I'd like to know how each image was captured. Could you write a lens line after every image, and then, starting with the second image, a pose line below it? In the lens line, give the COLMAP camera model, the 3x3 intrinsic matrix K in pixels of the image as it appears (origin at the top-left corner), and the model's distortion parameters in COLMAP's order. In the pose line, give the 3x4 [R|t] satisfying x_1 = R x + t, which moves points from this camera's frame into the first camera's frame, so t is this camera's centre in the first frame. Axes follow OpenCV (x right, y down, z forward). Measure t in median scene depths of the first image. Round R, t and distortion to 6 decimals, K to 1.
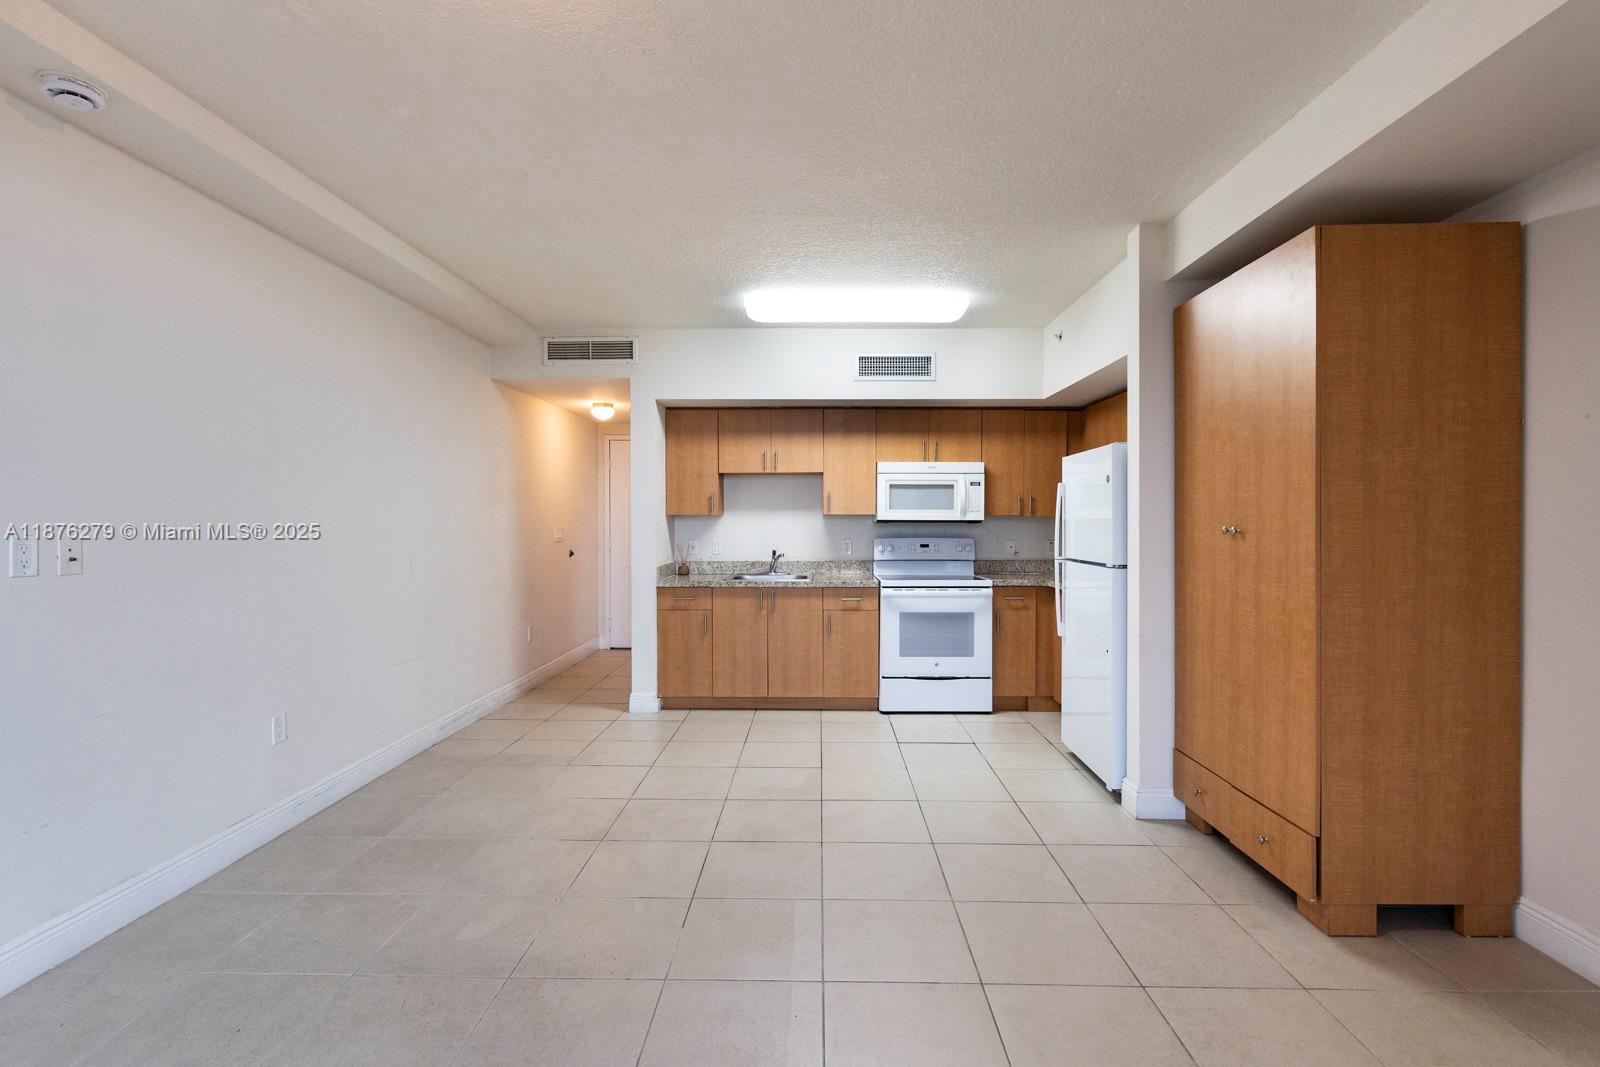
lens RADIAL K [[740.4, 0, 803.7], [0, 740.4, 527.9], [0, 0, 1]] dist [0.001808, 0.000848]
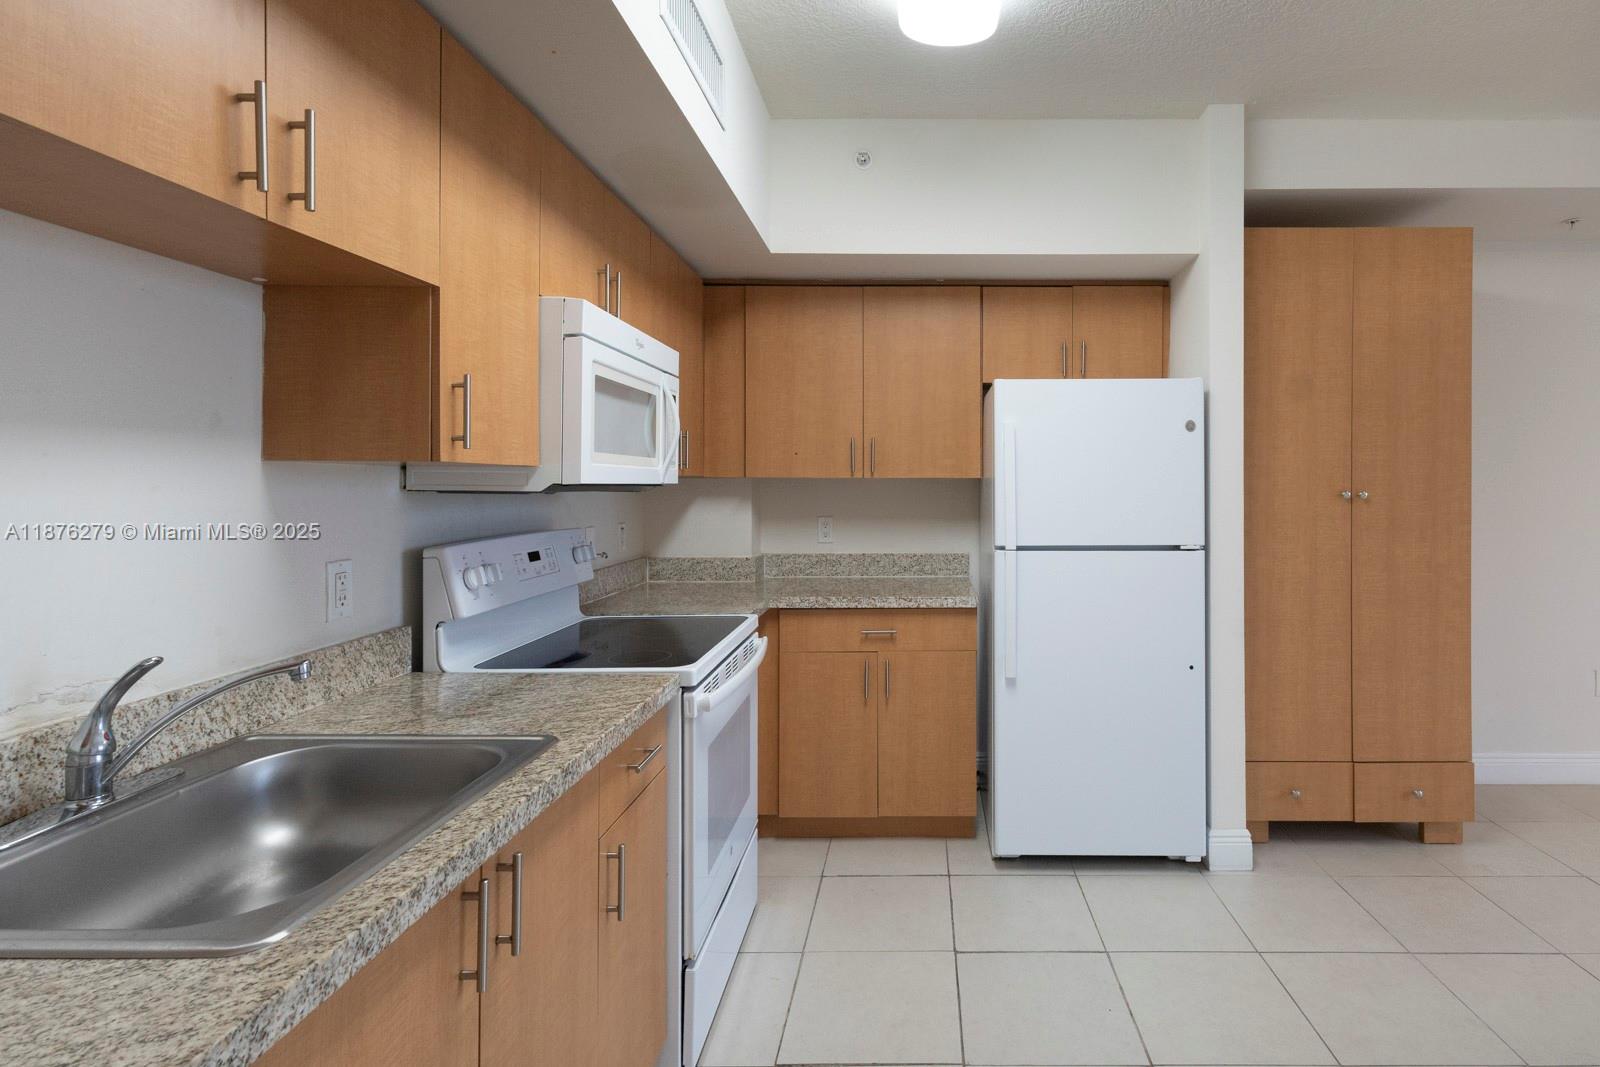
lens RADIAL K [[831.7, 0, 925.4], [0, 831.7, 476.7], [0, 0, 1]] dist [-0.000604, 0.001993]
pose [[-0.043111, 0.005781, 0.999054, -0.265041], [0.010552, 0.999930, -0.005330, -0.010726], [-0.999015, 0.010312, -0.043169, 0.902197]]
